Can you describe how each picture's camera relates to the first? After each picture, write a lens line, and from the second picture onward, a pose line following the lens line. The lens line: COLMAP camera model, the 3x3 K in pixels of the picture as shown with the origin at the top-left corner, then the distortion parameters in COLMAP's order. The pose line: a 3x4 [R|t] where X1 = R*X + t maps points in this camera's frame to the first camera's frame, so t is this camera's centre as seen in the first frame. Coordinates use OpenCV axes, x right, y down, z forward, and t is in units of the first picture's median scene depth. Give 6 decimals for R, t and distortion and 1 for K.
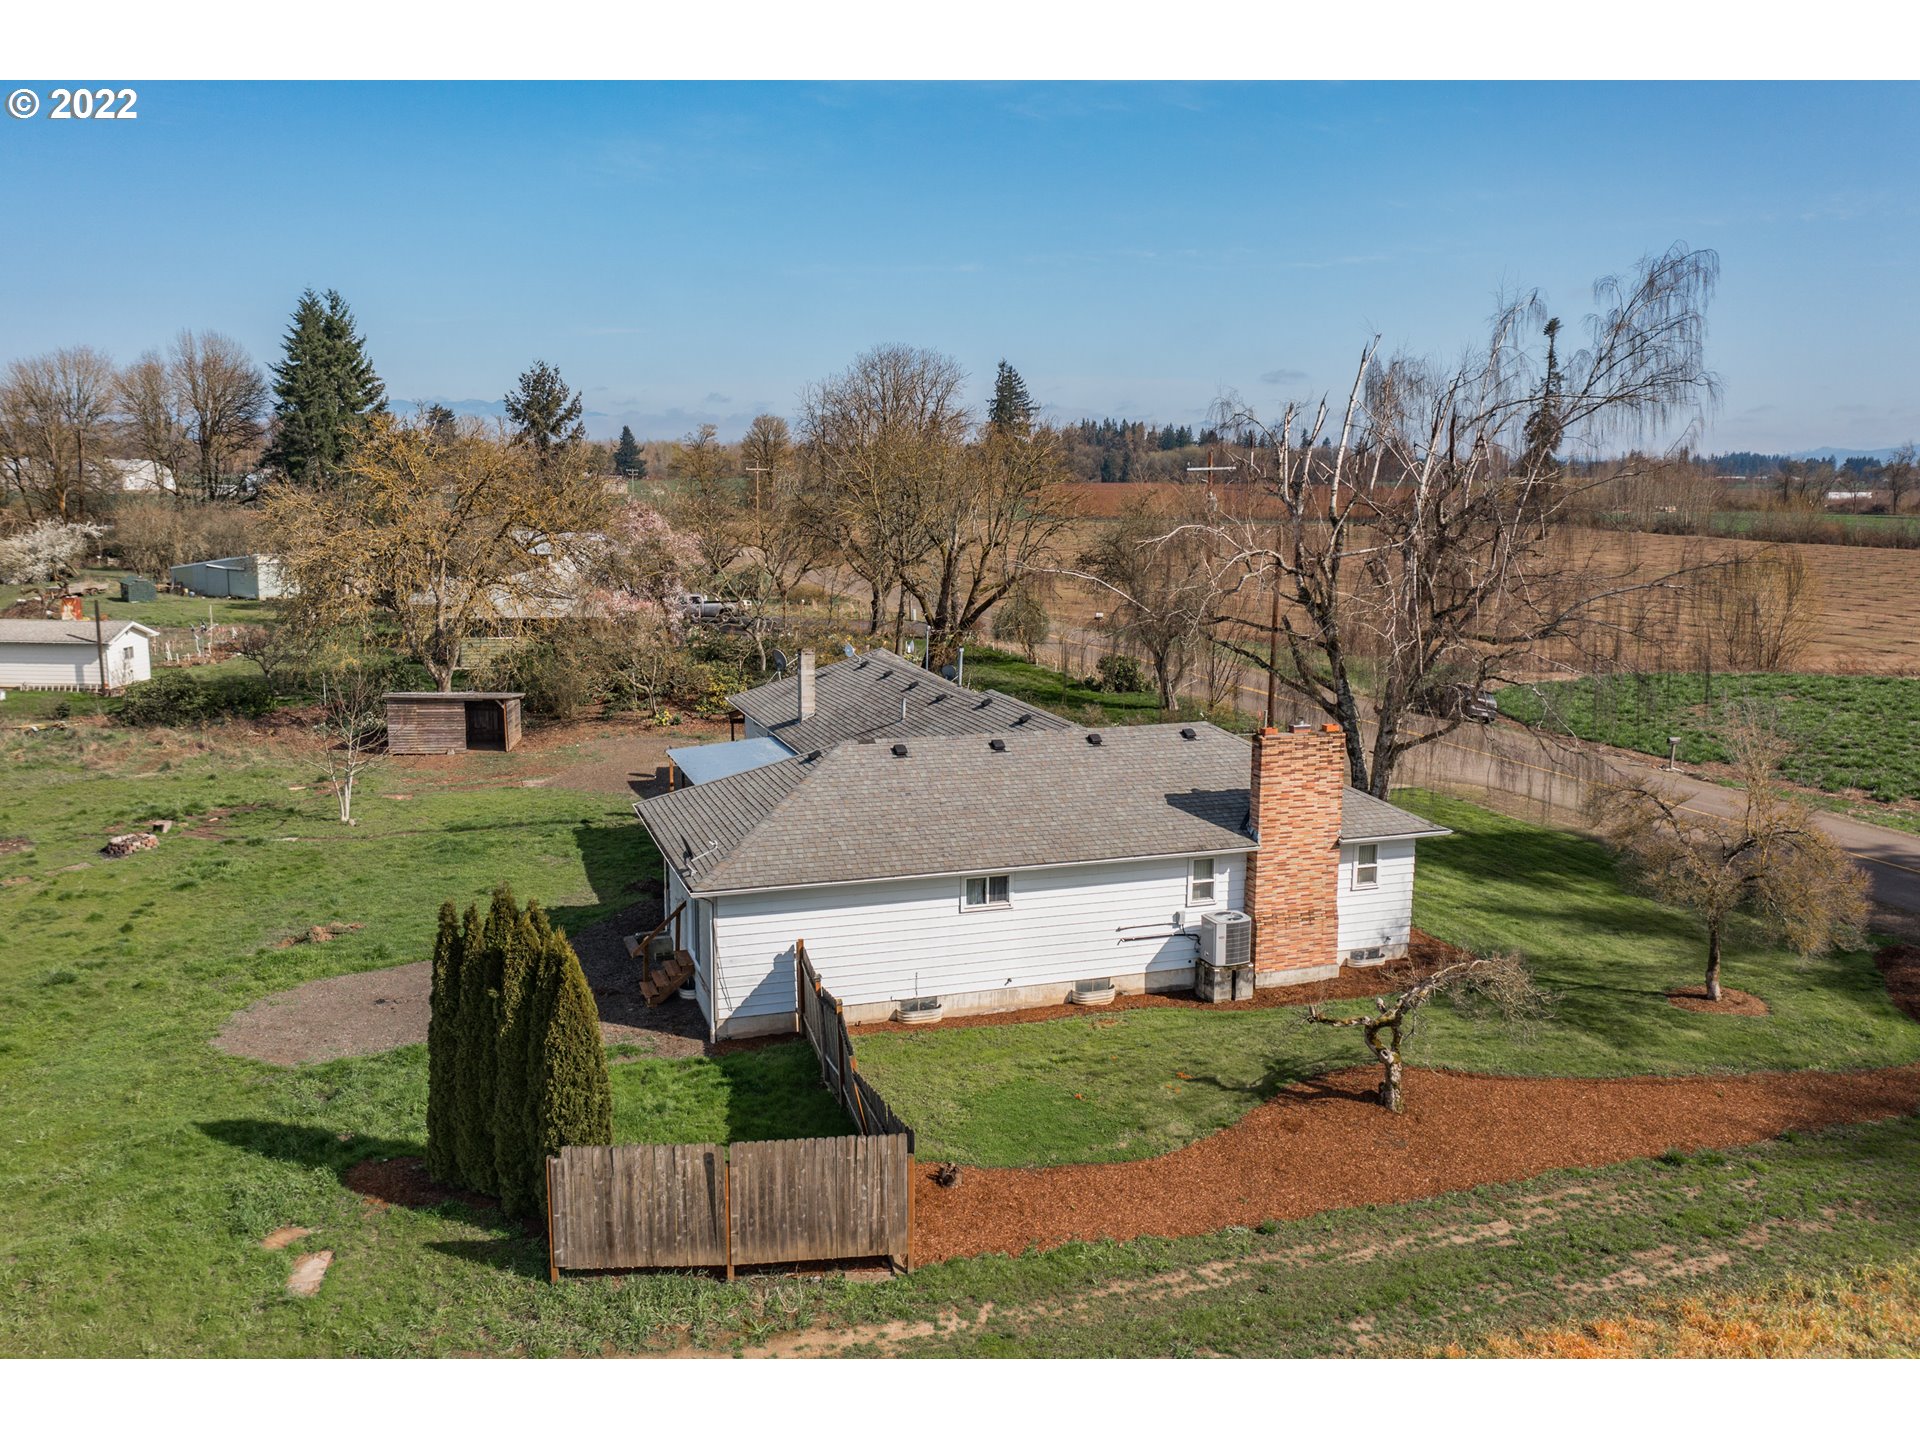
lens RADIAL K [[1522.1, 0, 958.4], [0, 1522.1, 724.0], [0, 0, 1]] dist [-0.007218, -0.000046]
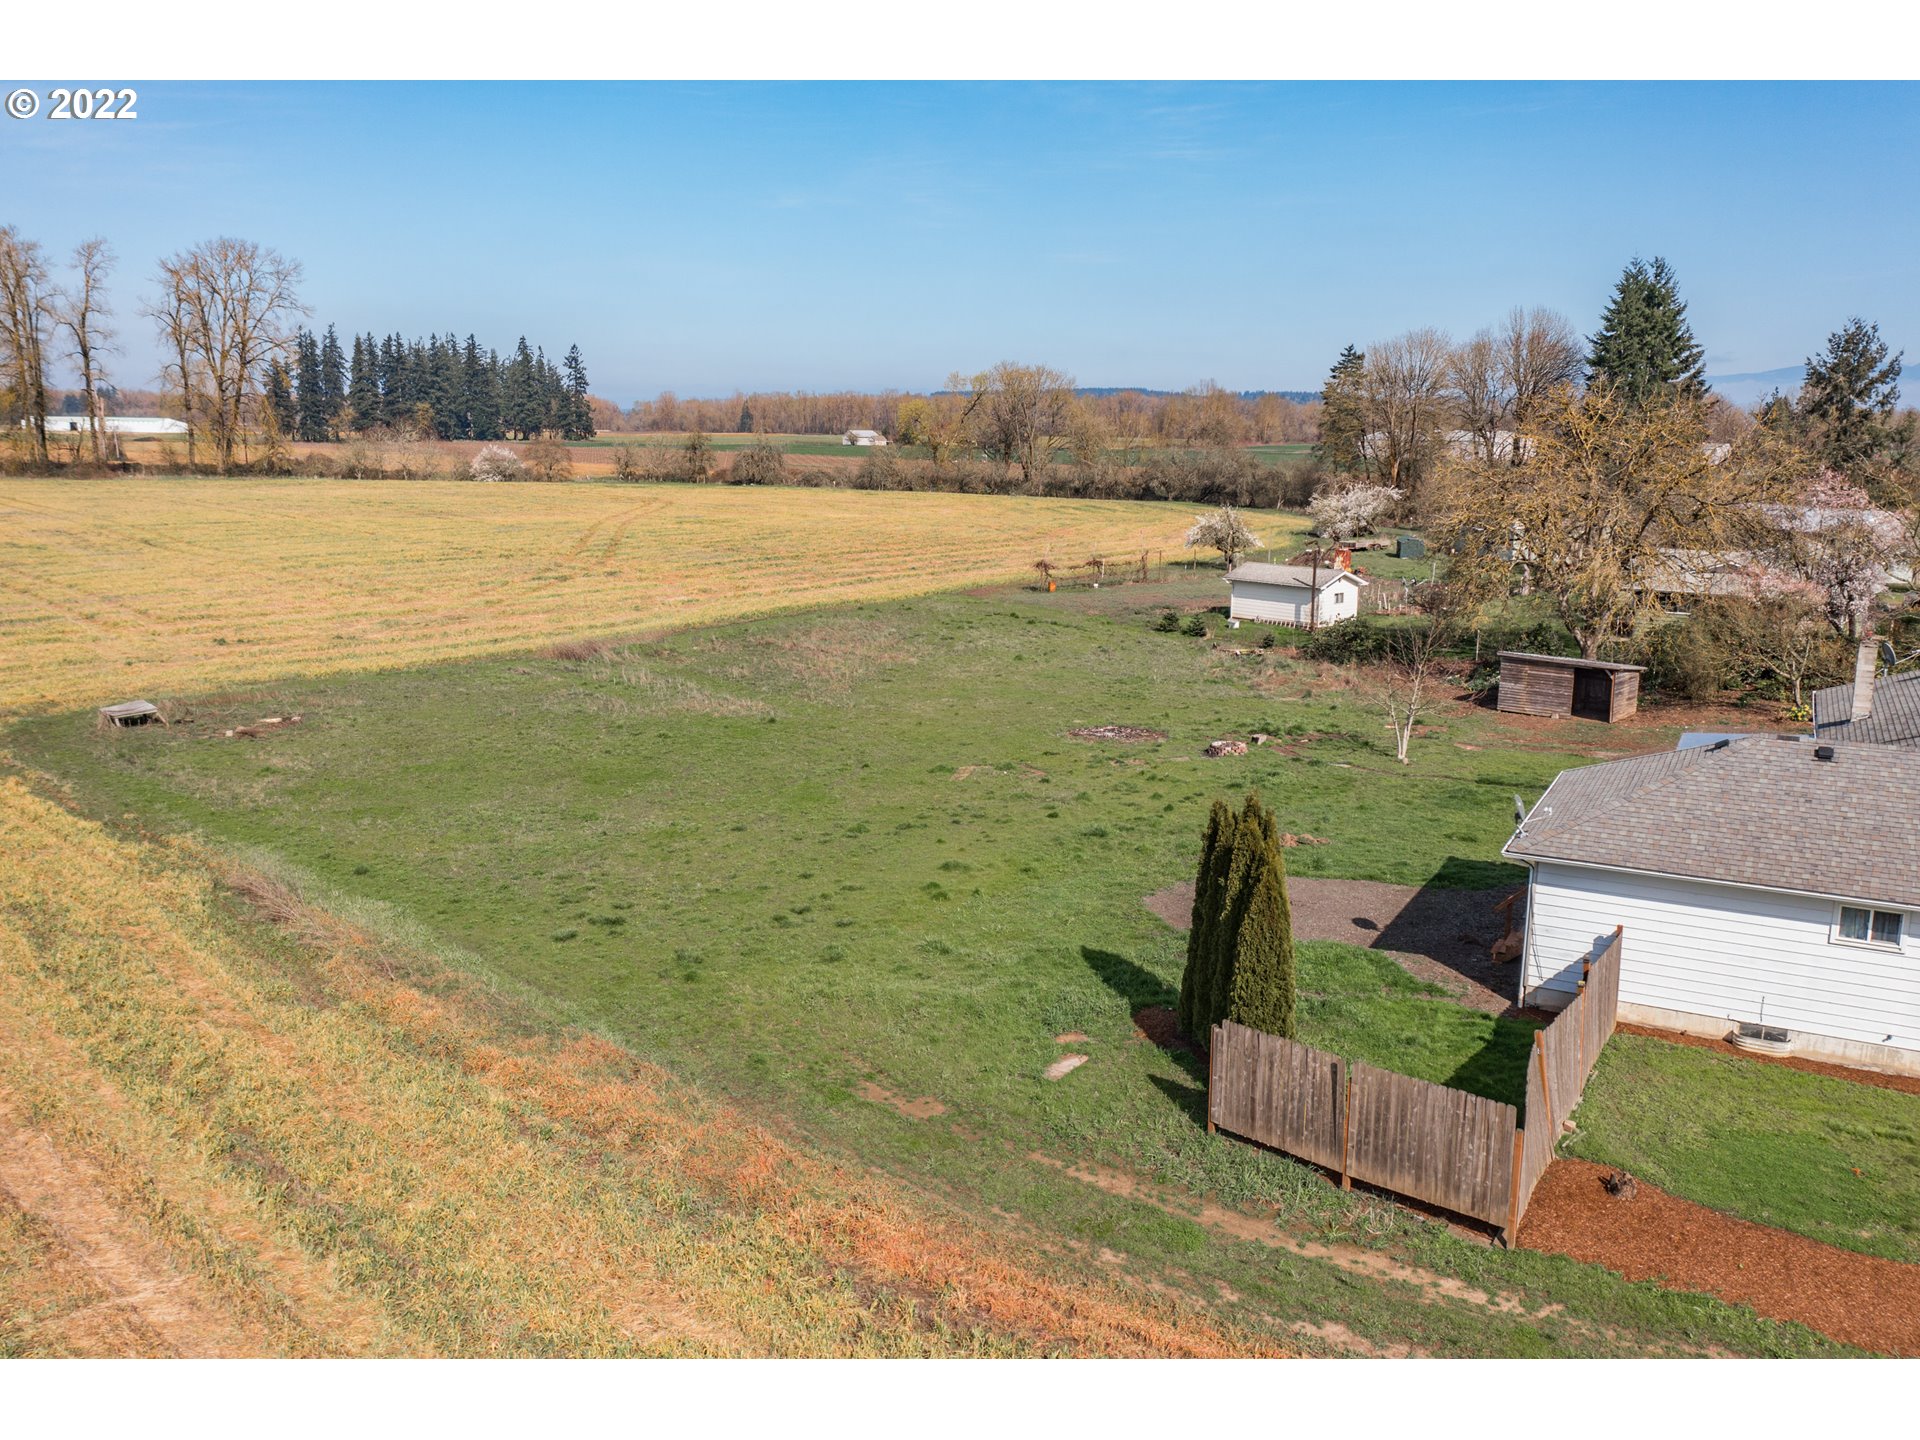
lens RADIAL K [[1522.1, 0, 954.5], [0, 1522.1, 715.9], [0, 0, 1]] dist [-0.007218, -0.000046]
pose [[0.667118, 0.132142, -0.733138, 0.297364], [-0.122405, 0.990210, 0.067094, -0.001264], [0.734827, 0.044980, 0.676762, 0.043077]]
